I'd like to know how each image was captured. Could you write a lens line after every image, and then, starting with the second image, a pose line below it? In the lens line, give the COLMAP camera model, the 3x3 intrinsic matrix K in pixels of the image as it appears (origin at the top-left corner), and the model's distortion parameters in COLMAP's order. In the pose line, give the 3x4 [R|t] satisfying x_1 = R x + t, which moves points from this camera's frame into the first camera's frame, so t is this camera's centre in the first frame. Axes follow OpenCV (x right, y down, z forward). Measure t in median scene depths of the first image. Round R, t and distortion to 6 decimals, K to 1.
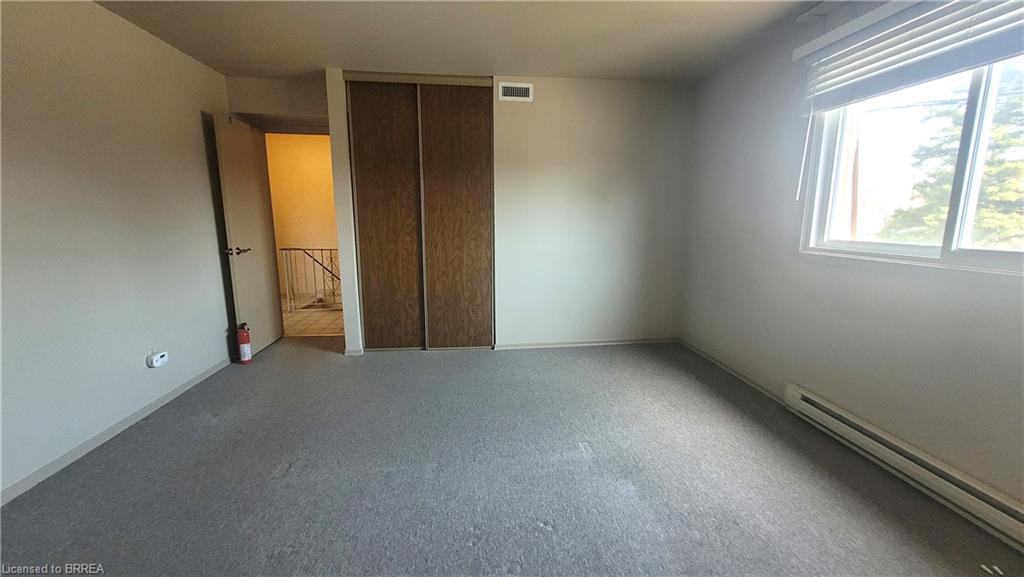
lens RADIAL K [[414.9, 0, 516.5], [0, 414.9, 284.8], [0, 0, 1]] dist [0.003393, -0.000599]
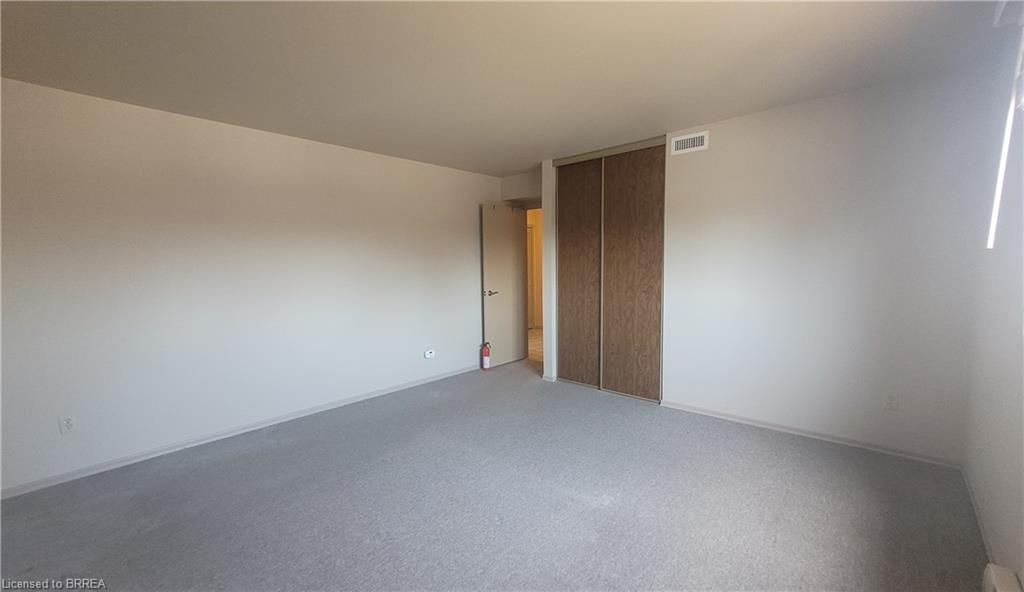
lens RADIAL K [[414.9, 0, 508.2], [0, 414.9, 301.0], [0, 0, 1]] dist [0.003393, -0.000599]
pose [[0.654195, 0.053877, -0.754404, 0.459882], [-0.115020, 0.992945, -0.028830, -0.017356], [0.747528, 0.105632, 0.655777, 0.075055]]
